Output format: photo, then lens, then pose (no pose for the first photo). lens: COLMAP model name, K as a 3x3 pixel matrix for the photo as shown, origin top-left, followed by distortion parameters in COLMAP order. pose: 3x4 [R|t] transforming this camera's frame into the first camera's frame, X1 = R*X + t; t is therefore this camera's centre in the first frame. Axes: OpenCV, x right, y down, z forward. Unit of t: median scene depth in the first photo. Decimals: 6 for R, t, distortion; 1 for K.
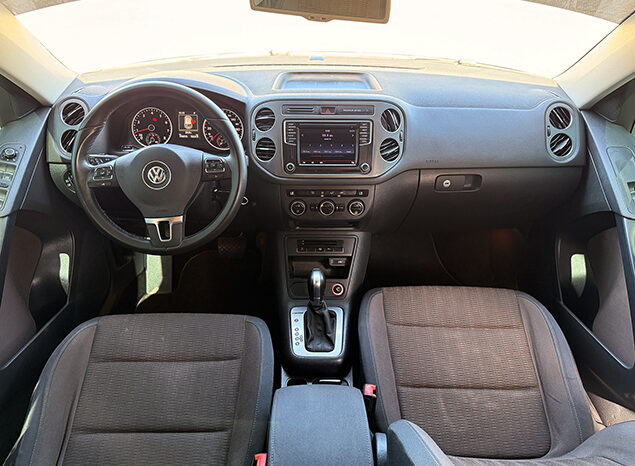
lens RADIAL K [[454.7, 0, 316.3], [0, 454.7, 233.0], [0, 0, 1]] dist [0.041929, -0.033006]
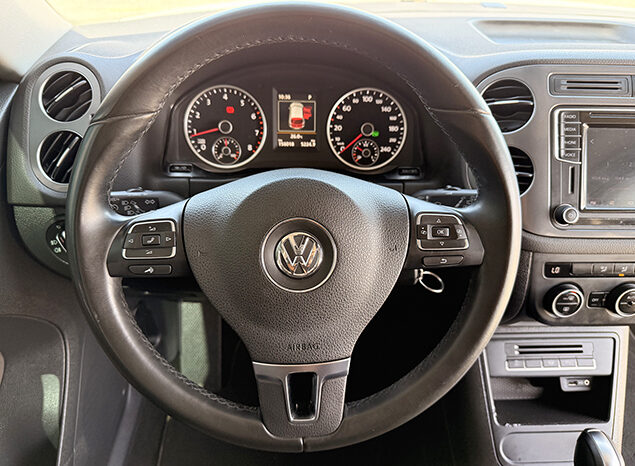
lens RADIAL K [[454.7, 0, 313.6], [0, 454.7, 237.7], [0, 0, 1]] dist [0.041929, -0.033006]
pose [[0.999489, -0.006782, 0.031240, -0.279546], [0.006363, 0.999889, 0.013476, -0.115261], [-0.031328, -0.013271, 0.999421, 0.498597]]
